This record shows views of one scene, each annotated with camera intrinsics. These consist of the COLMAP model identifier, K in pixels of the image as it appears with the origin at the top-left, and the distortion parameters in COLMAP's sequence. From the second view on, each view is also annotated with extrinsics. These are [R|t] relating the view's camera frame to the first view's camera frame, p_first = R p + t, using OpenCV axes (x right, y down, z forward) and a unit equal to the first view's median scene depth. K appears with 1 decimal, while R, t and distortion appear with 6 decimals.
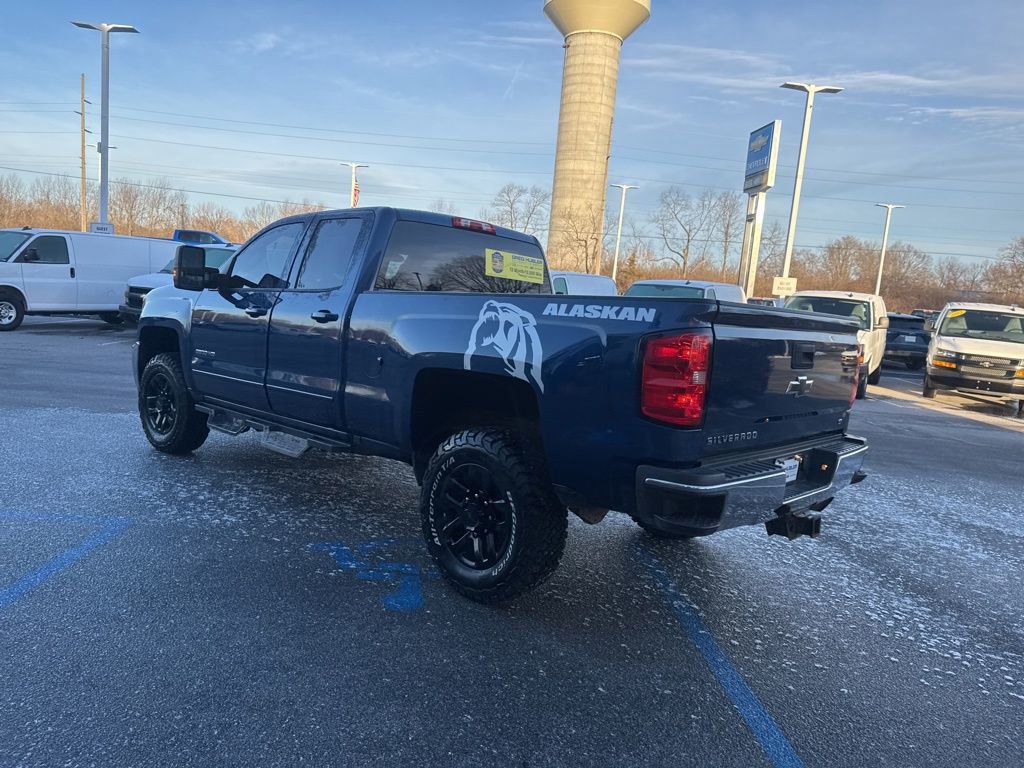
lens RADIAL K [[719.5, 0, 498.8], [0, 719.5, 378.9], [0, 0, 1]] dist [0.079647, -0.107357]
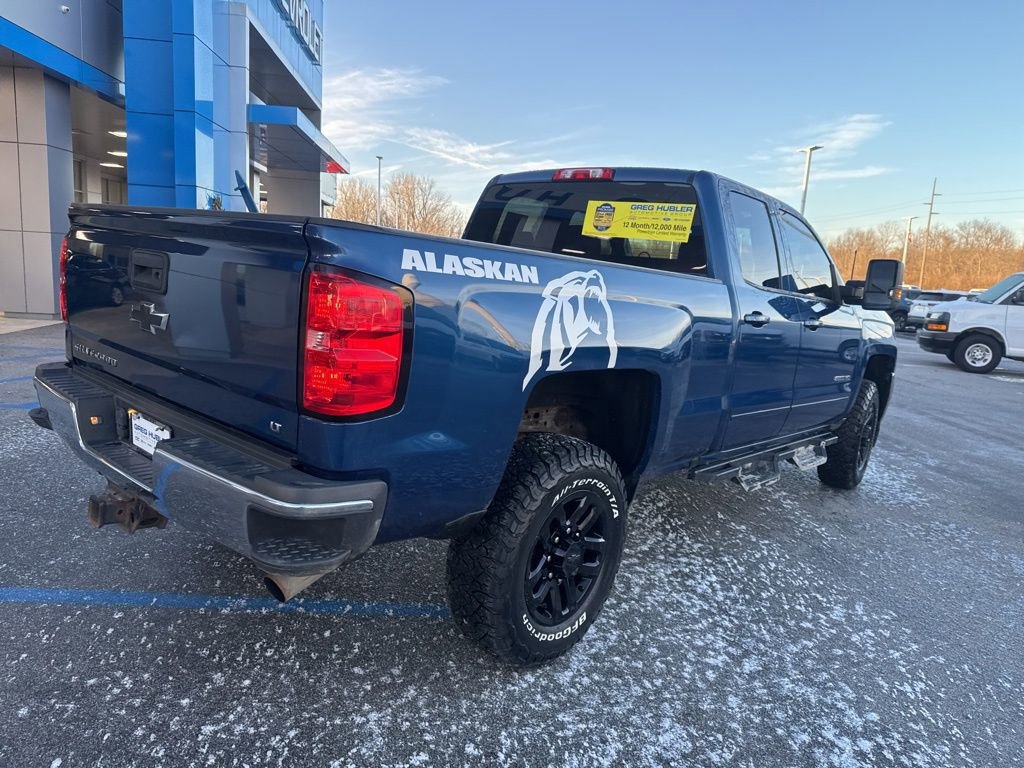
lens RADIAL K [[721.9, 0, 501.8], [0, 721.9, 379.3], [0, 0, 1]] dist [0.073877, -0.113357]
pose [[0.053563, 0.084120, -0.995015, 0.276918], [-0.186554, 0.979745, 0.072787, -0.010790], [0.980983, 0.181726, 0.068171, 0.319458]]
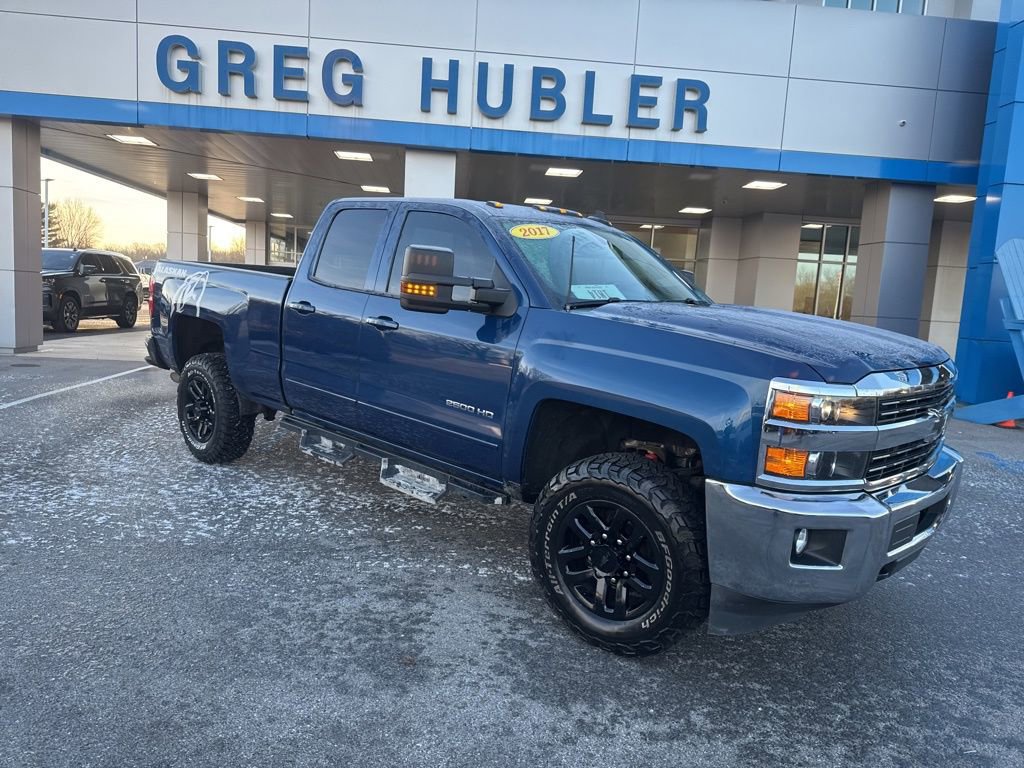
lens RADIAL K [[718.5, 0, 506.4], [0, 718.5, 380.2], [0, 0, 1]] dist [0.045487, -0.060355]
pose [[-0.990006, -0.133455, -0.045587, -0.055992], [-0.140508, 0.961106, 0.237766, -0.087321], [0.012083, 0.241795, -0.970252, 0.742183]]
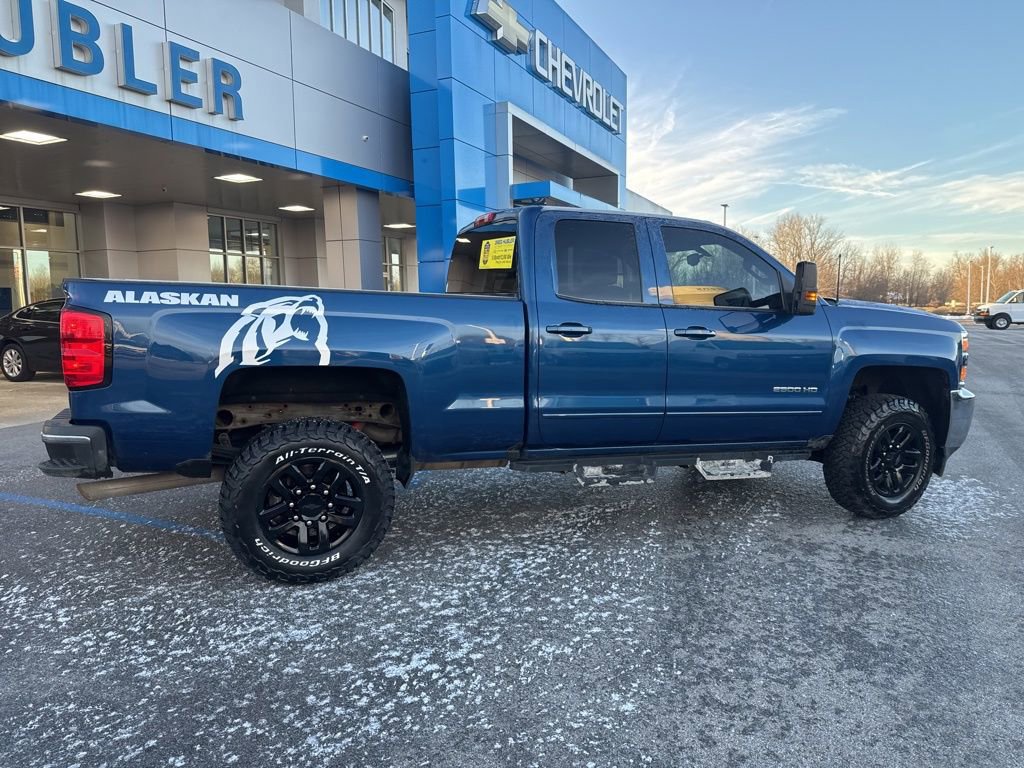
lens RADIAL K [[711.0, 0, 504.7], [0, 711.0, 387.9], [0, 0, 1]] dist [0.061554, -0.086553]
pose [[-0.453572, 0.031500, -0.890663, 0.287057], [-0.137539, 0.984929, 0.104876, -0.032476], [0.880543, 0.170069, -0.442404, 0.526836]]
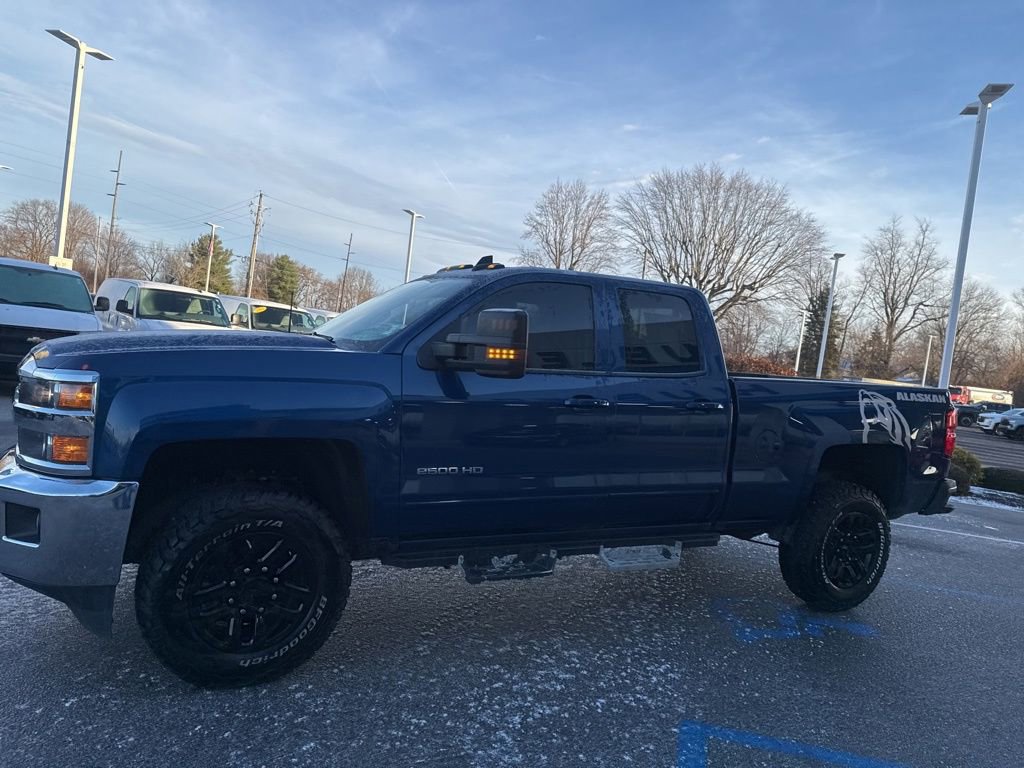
lens RADIAL K [[717.8, 0, 502.8], [0, 717.8, 402.7], [0, 0, 1]] dist [0.076858, -0.112808]
pose [[0.314379, -0.111078, 0.942777, -0.382657], [0.026007, 0.993766, 0.108414, -0.063353], [-0.948941, -0.009564, 0.315307, 0.306625]]
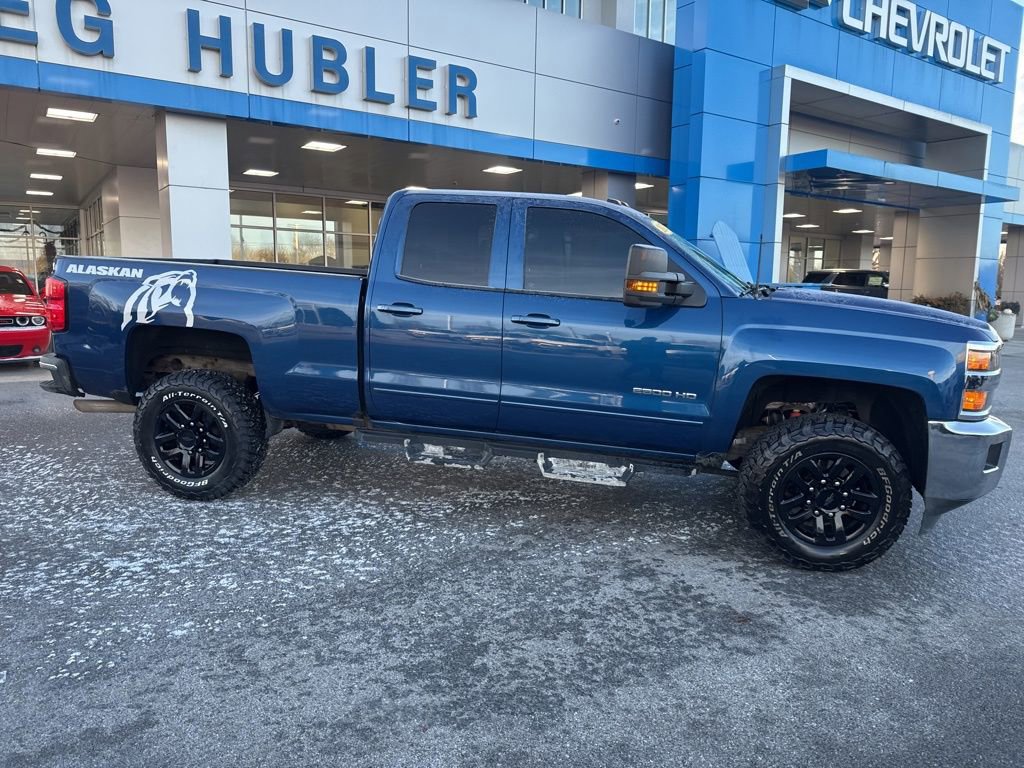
lens RADIAL K [[712.7, 0, 502.3], [0, 712.7, 385.7], [0, 0, 1]] dist [0.037133, -0.047876]
pose [[-0.847140, -0.020078, -0.530990, 0.143308], [-0.152120, 0.966626, 0.206141, -0.065759], [0.509130, 0.255405, -0.821922, 0.692460]]
